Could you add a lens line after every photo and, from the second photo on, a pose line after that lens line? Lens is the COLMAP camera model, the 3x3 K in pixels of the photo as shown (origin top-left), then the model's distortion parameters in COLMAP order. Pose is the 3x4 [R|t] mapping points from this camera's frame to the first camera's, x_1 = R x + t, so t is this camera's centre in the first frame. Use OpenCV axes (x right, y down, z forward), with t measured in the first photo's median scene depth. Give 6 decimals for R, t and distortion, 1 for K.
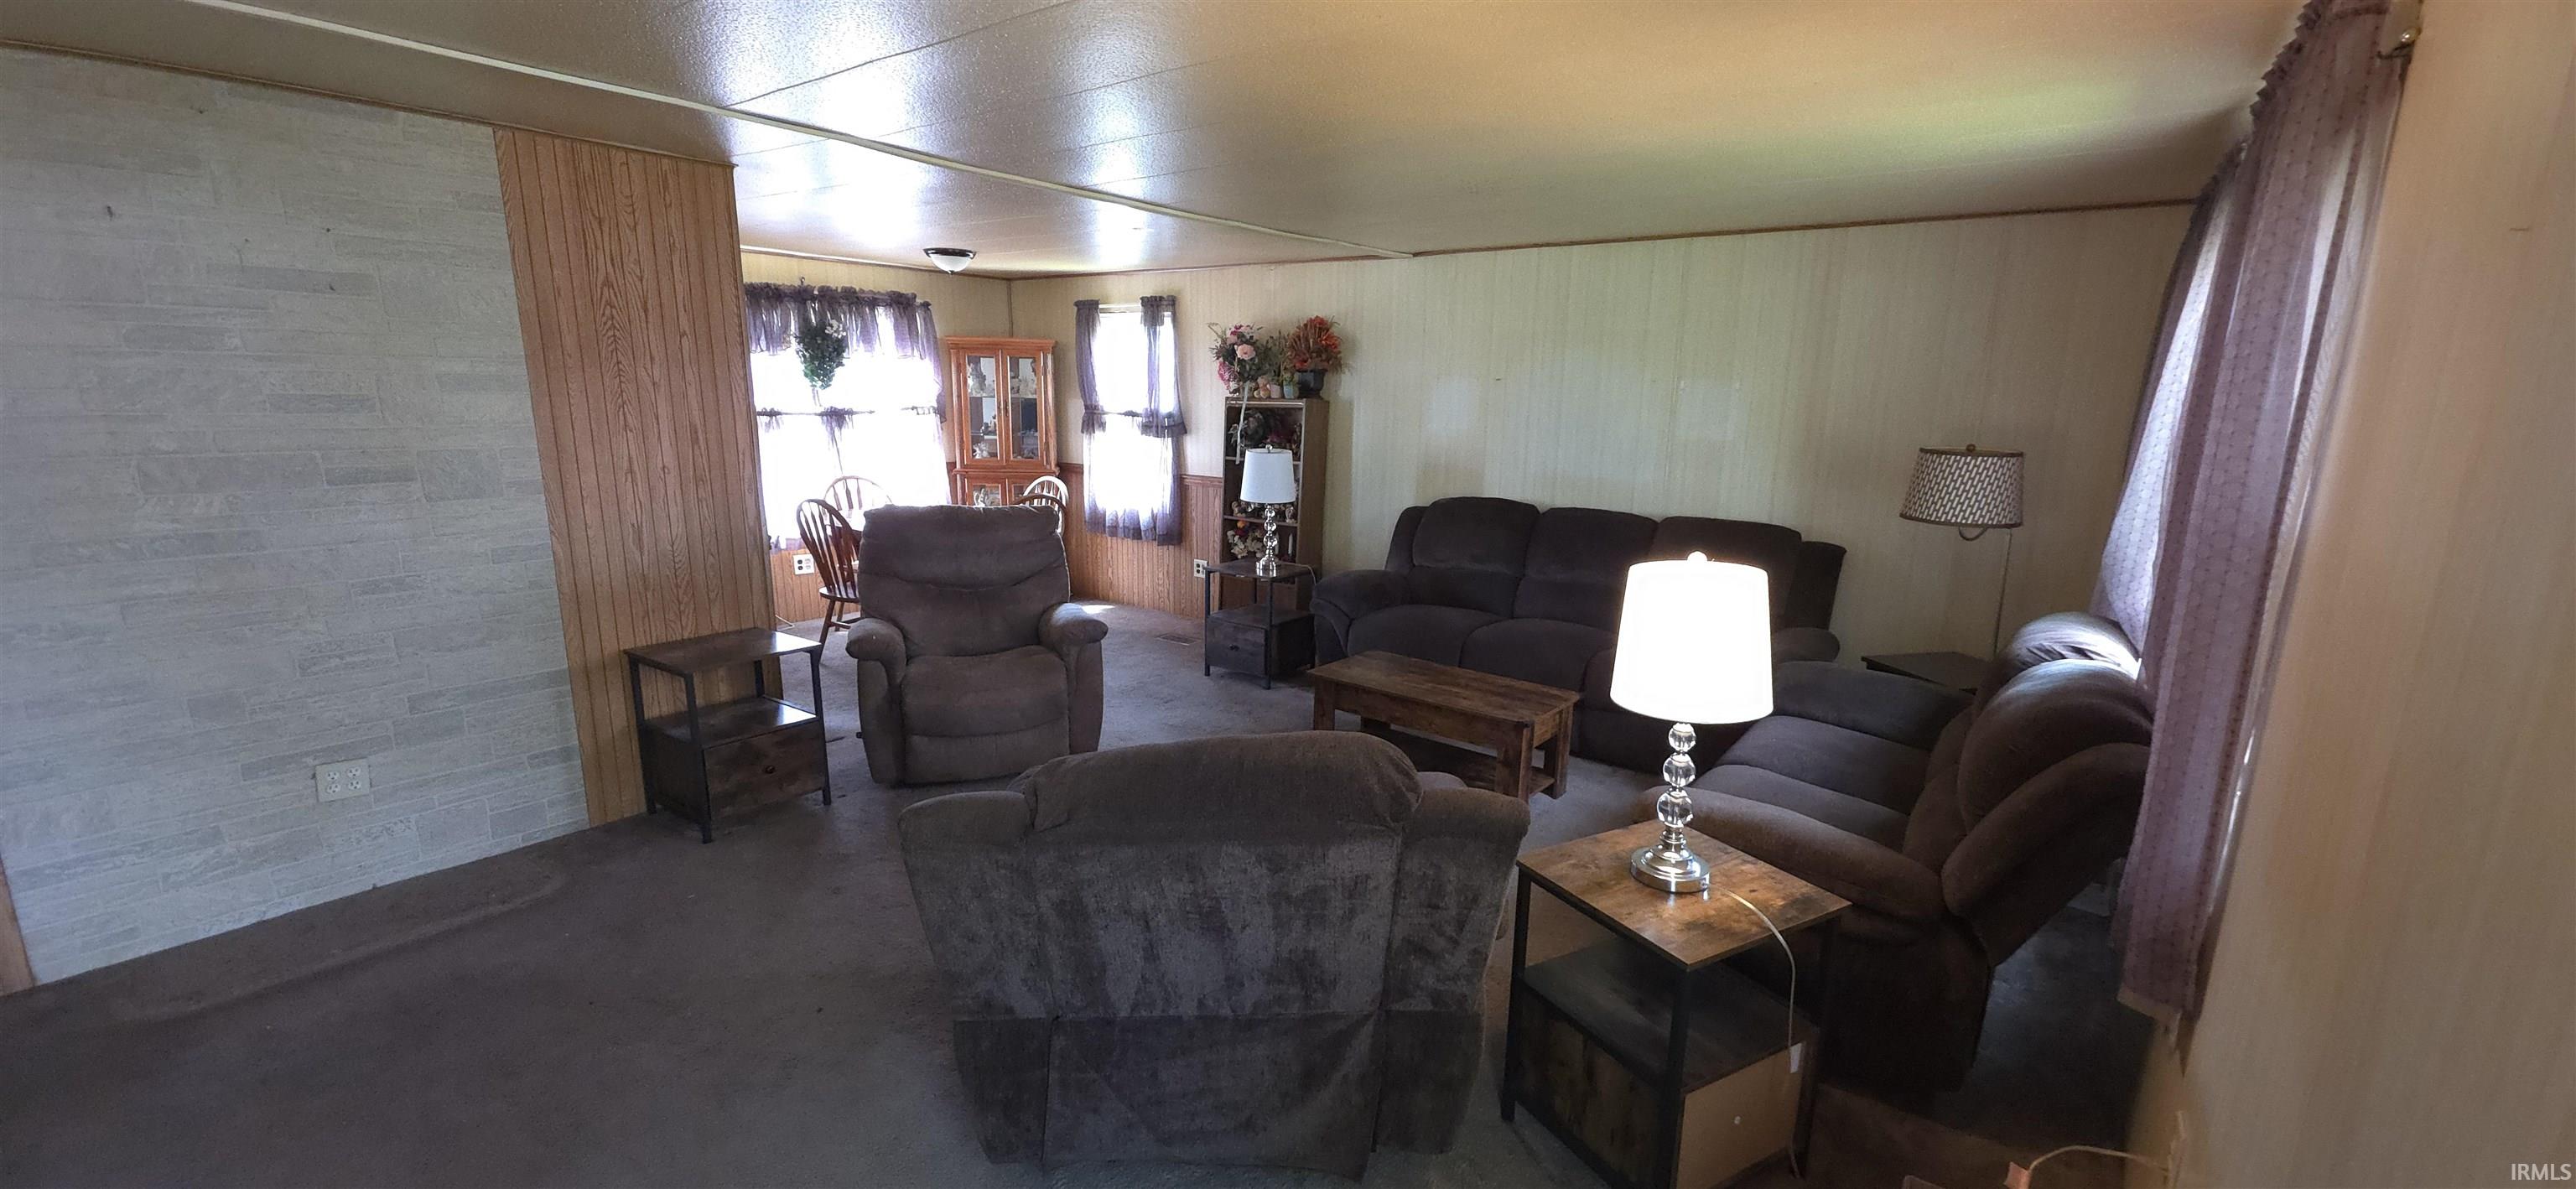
lens RADIAL K [[1015.9, 0, 1292.2], [0, 1015.9, 596.1], [0, 0, 1]] dist [0.003700, 0.000129]
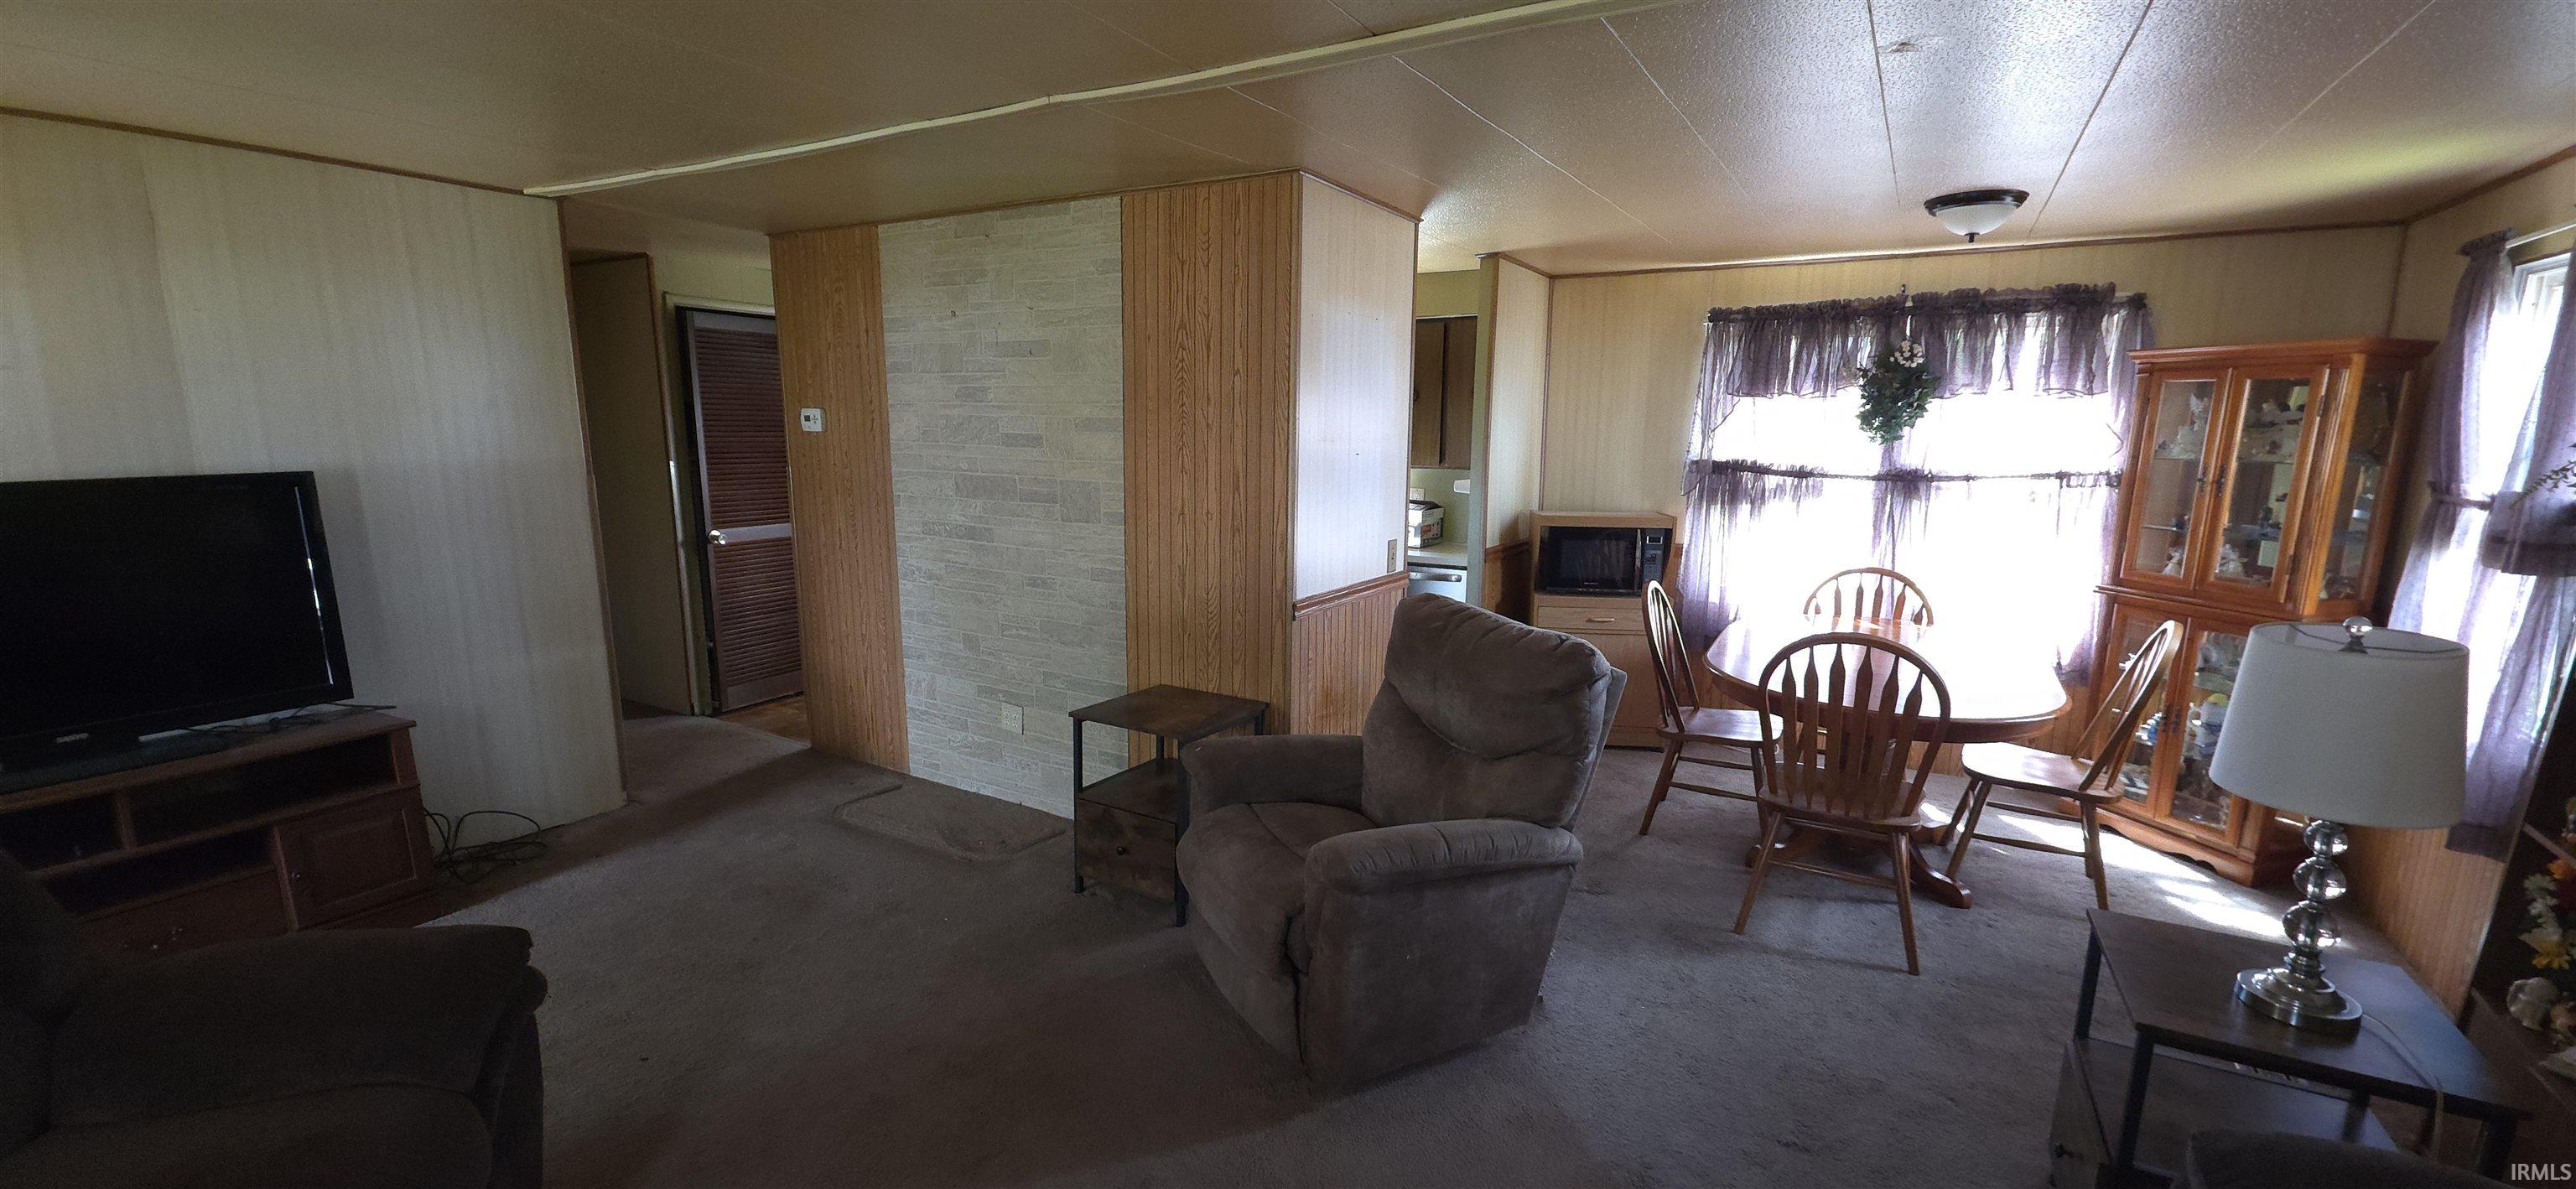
lens RADIAL K [[1015.9, 0, 1292.7], [0, 1015.9, 609.1], [0, 0, 1]] dist [0.003700, 0.000129]
pose [[0.117037, 0.165593, -0.979225, 0.347565], [-0.212960, 0.967250, 0.138115, -0.191830], [0.970026, 0.192371, 0.148469, 0.973720]]
